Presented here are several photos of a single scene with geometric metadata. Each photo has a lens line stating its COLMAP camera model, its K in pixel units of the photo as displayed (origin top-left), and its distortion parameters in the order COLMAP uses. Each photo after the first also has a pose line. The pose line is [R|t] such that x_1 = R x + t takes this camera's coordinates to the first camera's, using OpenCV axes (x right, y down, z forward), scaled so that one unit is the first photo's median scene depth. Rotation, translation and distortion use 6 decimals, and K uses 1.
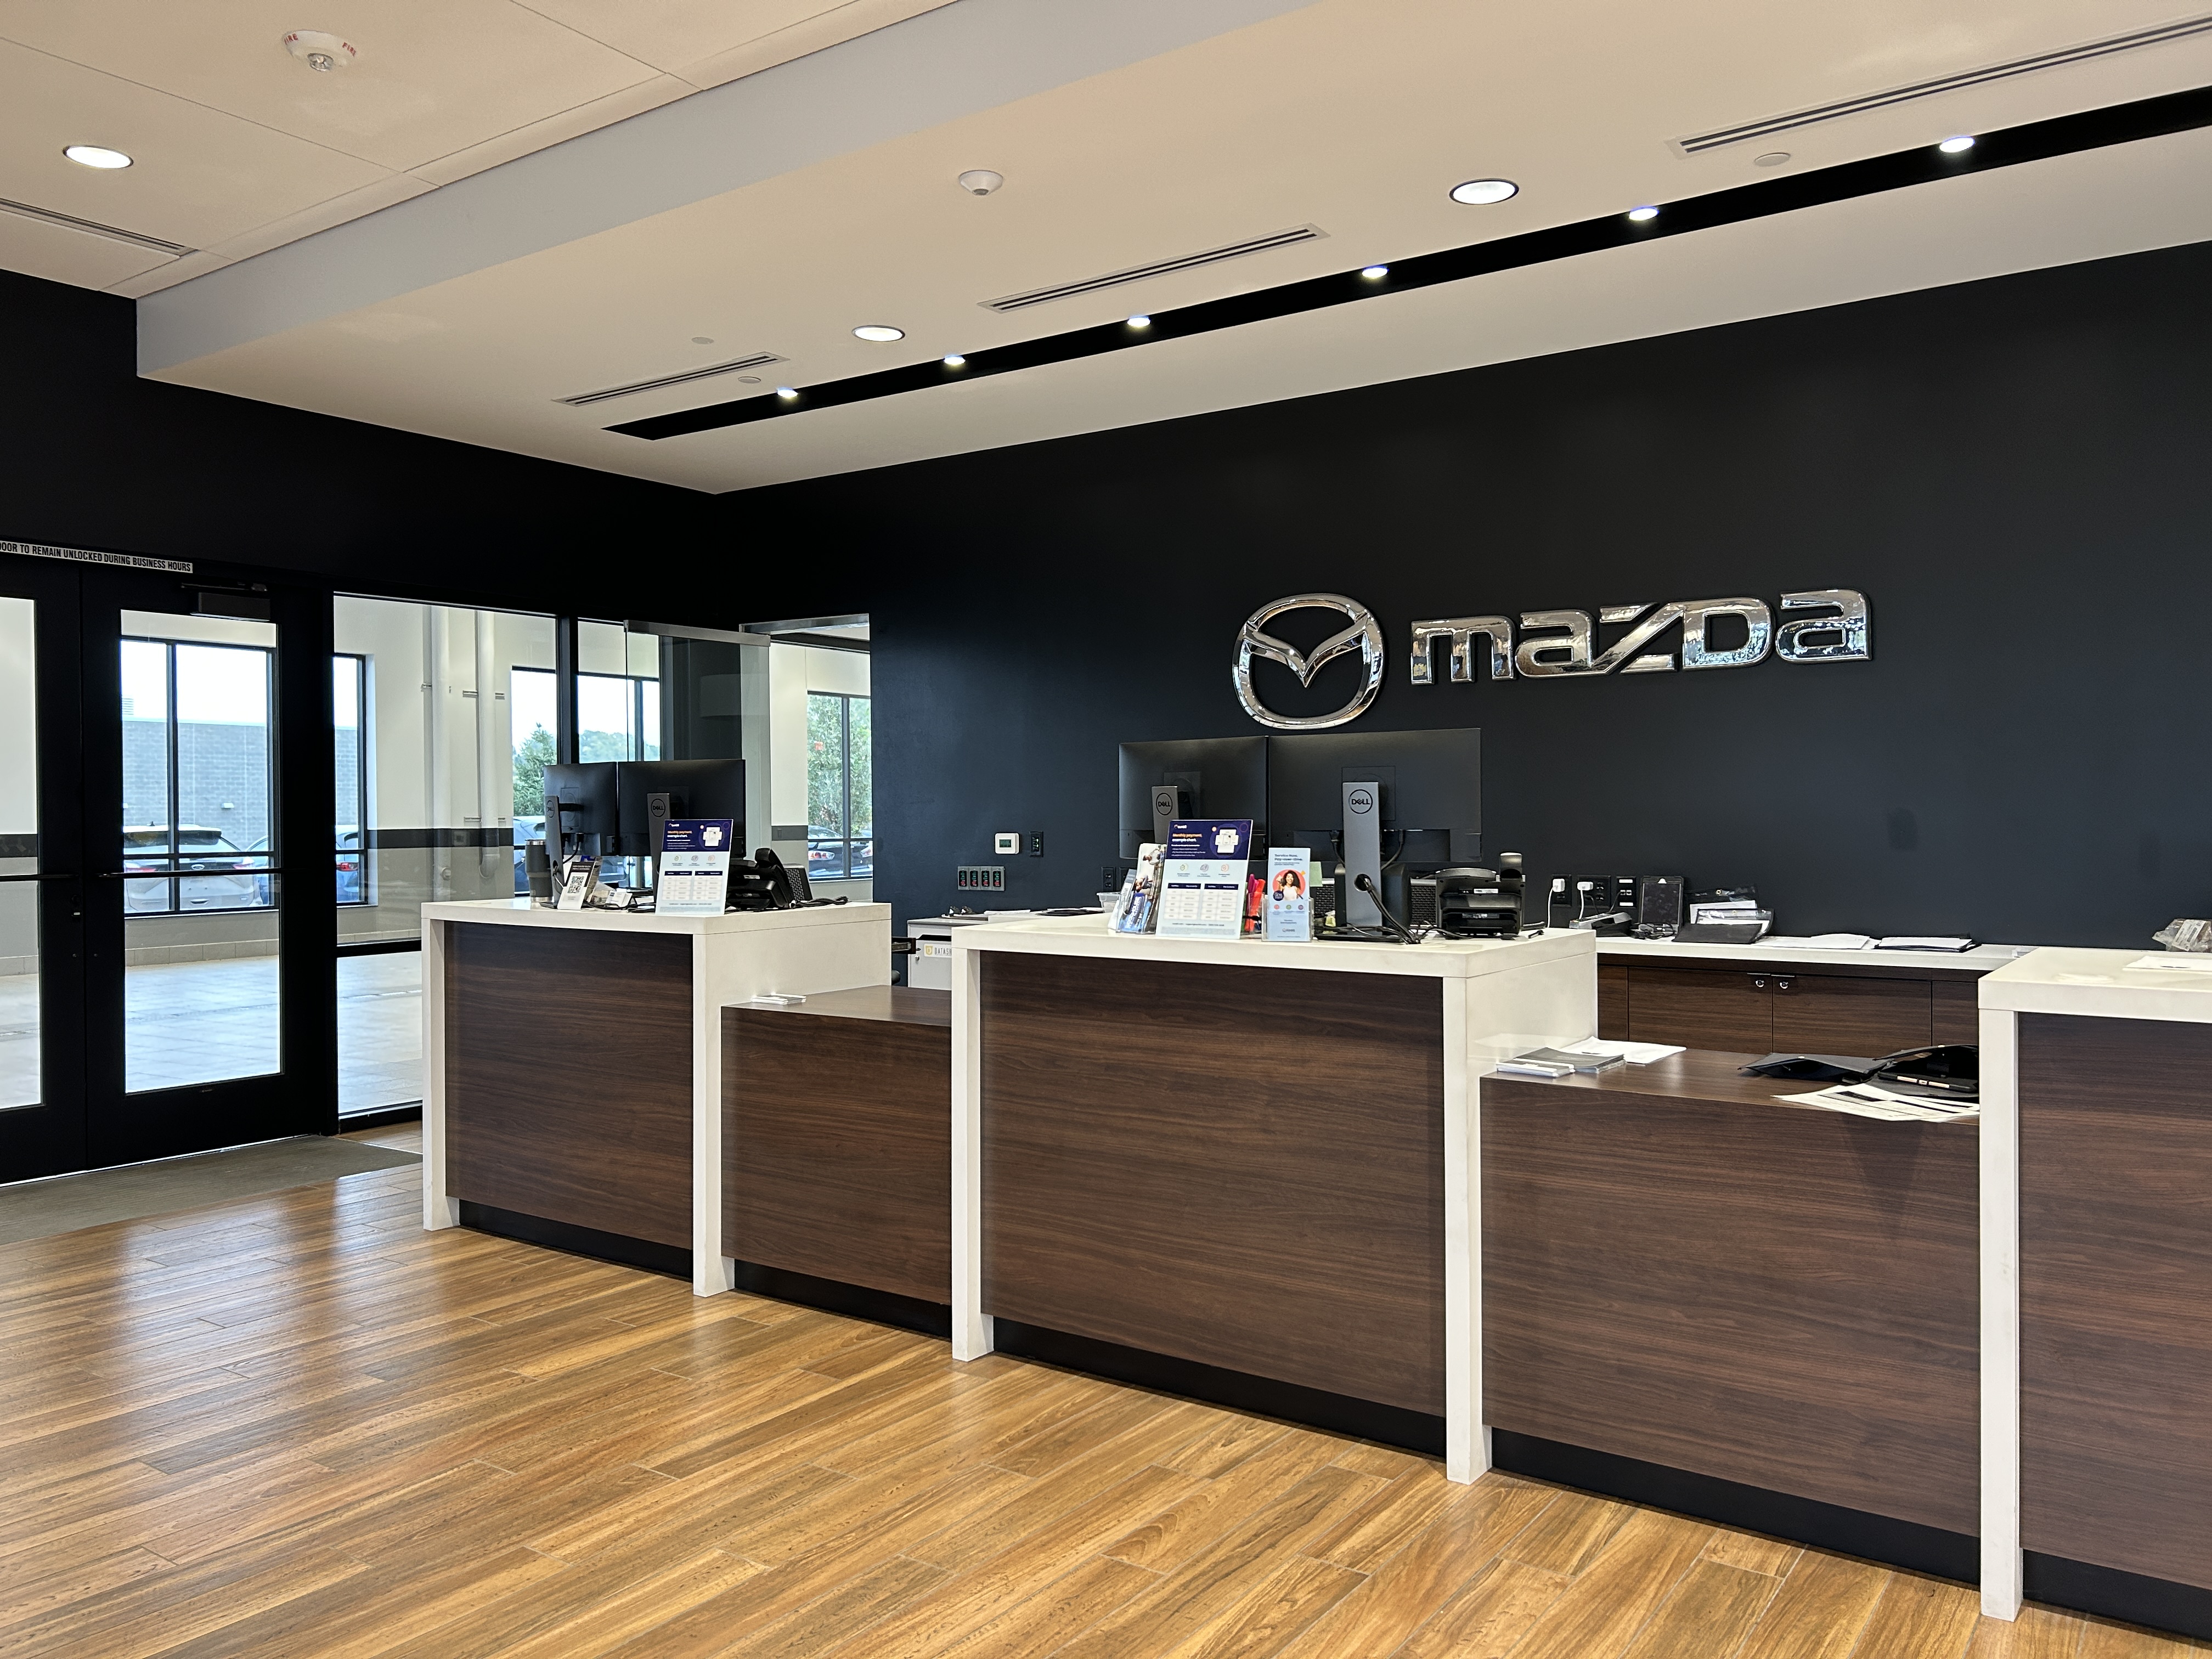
lens RADIAL K [[1667.3, 0, 1109.6], [0, 1667.3, 833.5], [0, 0, 1]] dist [0.009375, 0.000757]
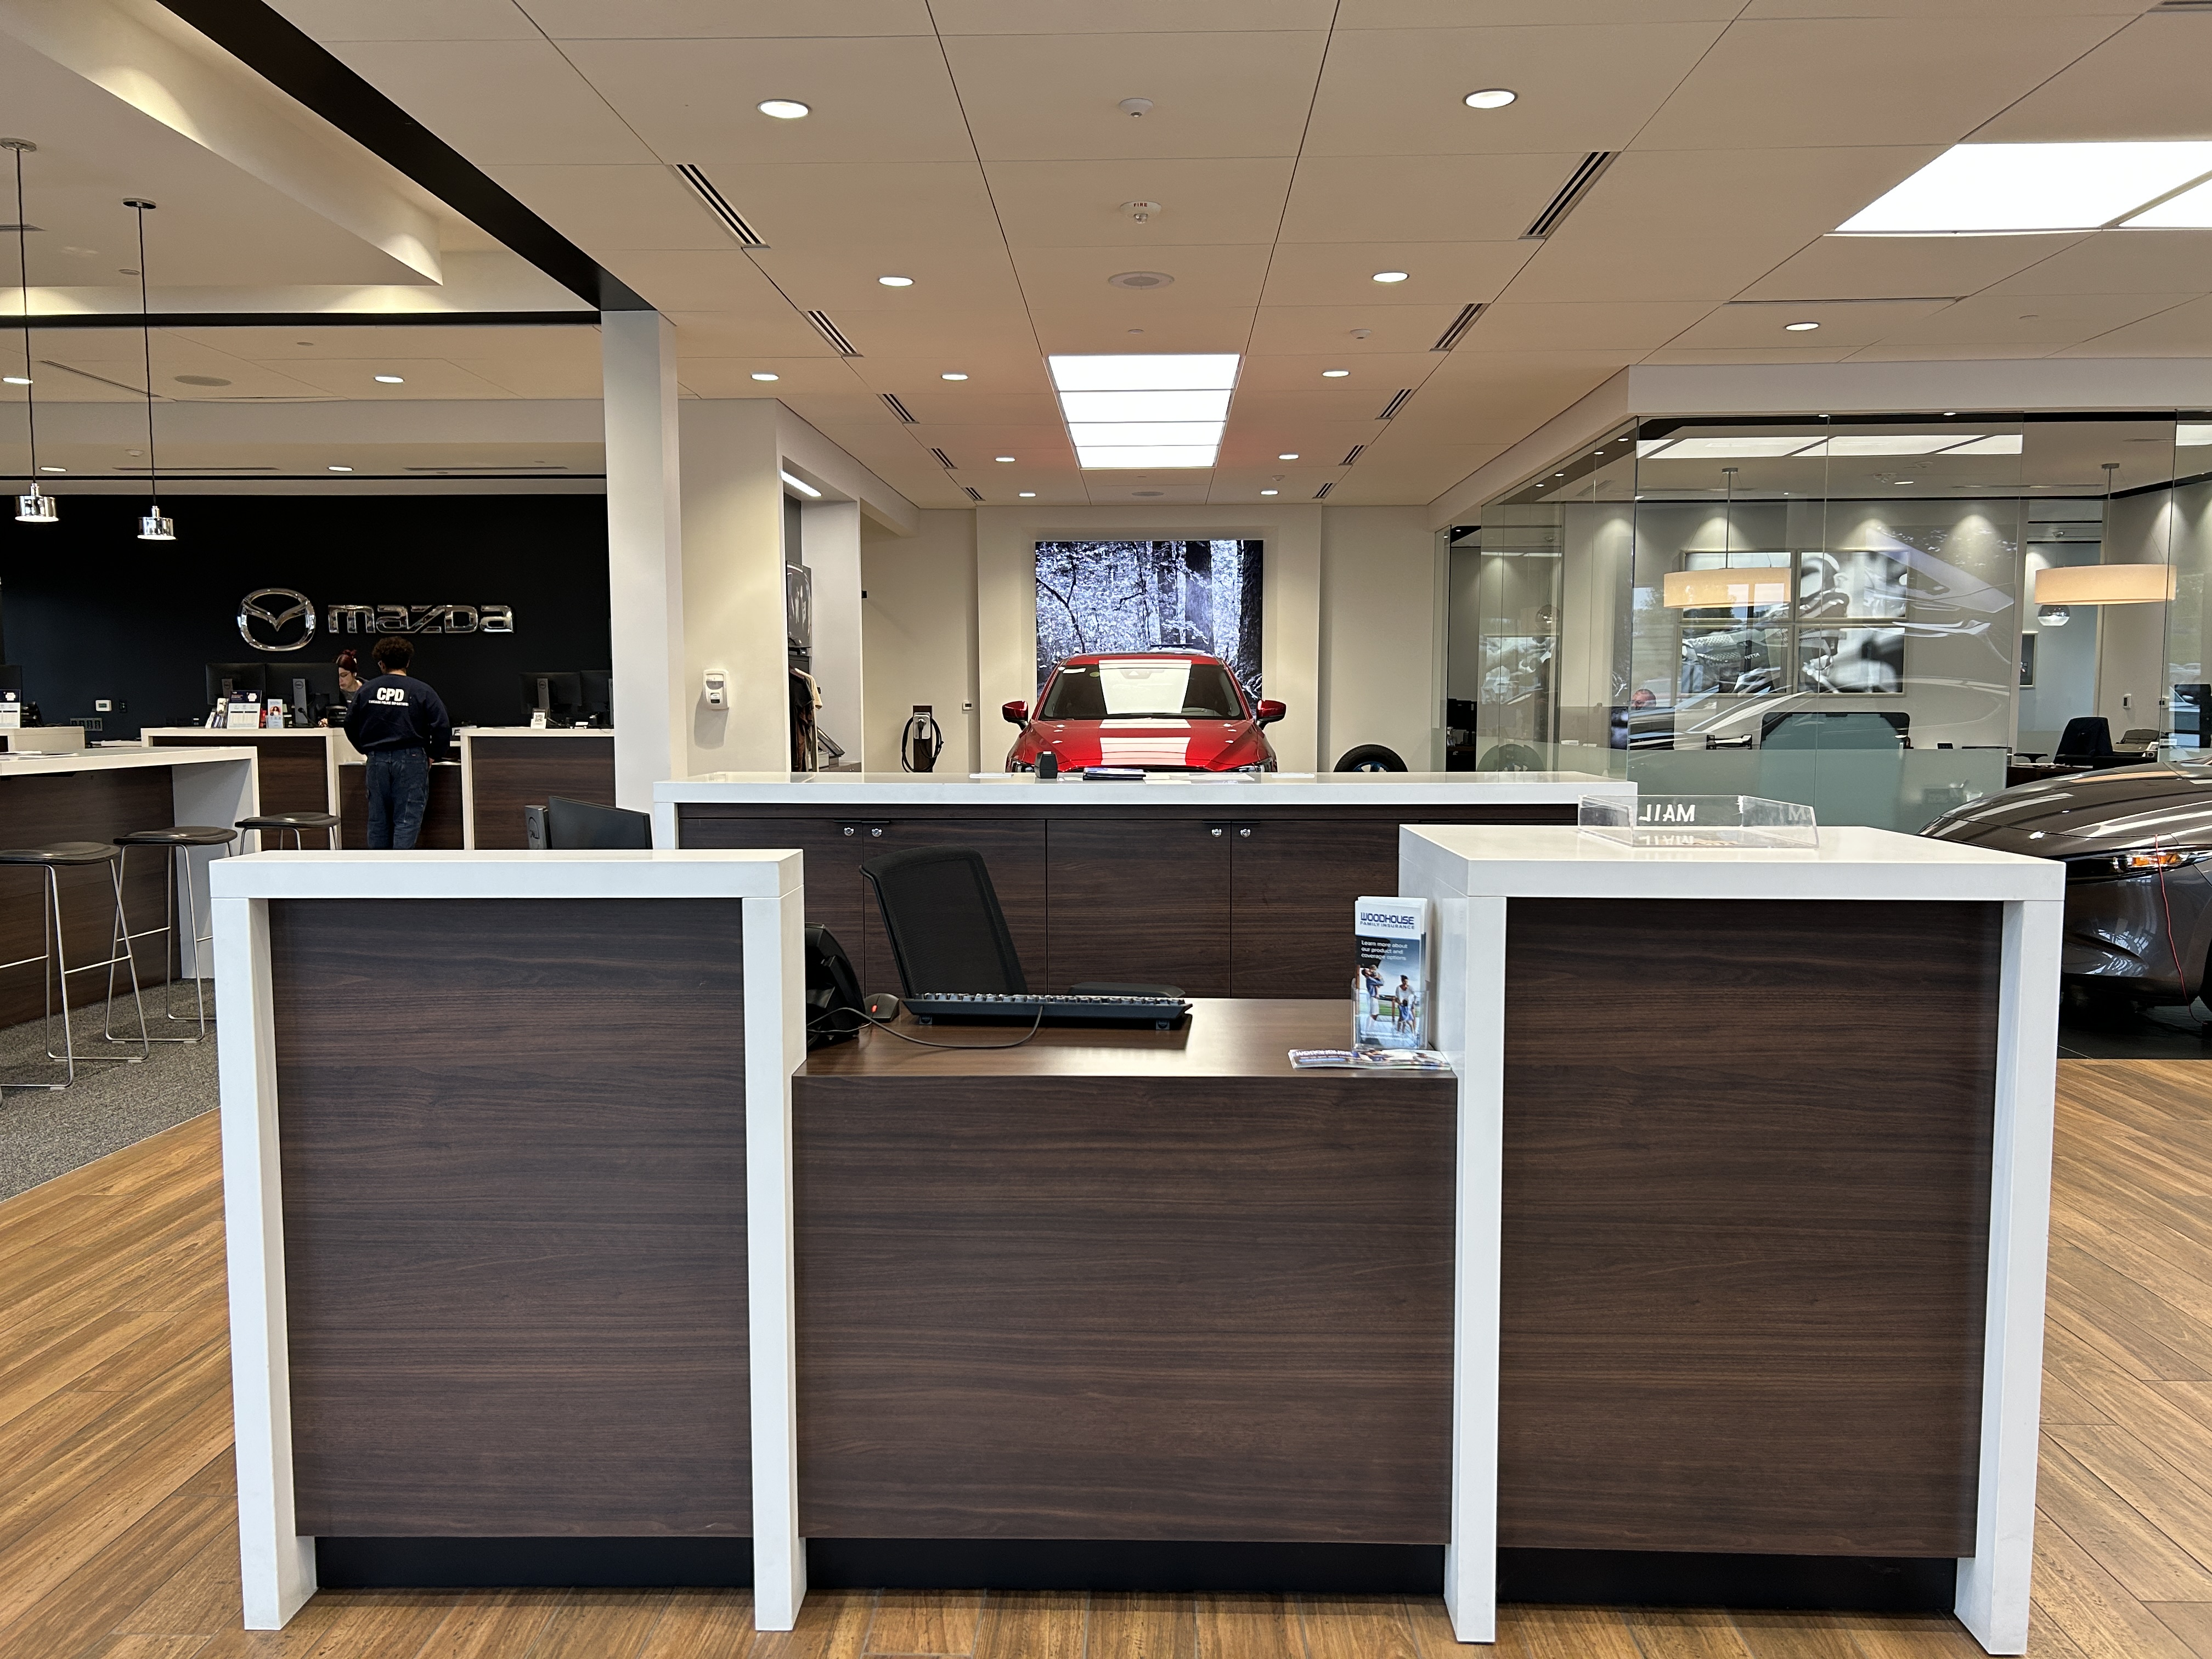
lens RADIAL K [[1667.3, 0, 1113.1], [0, 1667.3, 832.5], [0, 0, 1]] dist [0.009375, 0.000757]
pose [[0.836530, -0.040188, 0.546445, -0.284591], [0.003277, 0.997656, 0.068356, 0.045787], [-0.547911, -0.055391, 0.834701, -2.362564]]
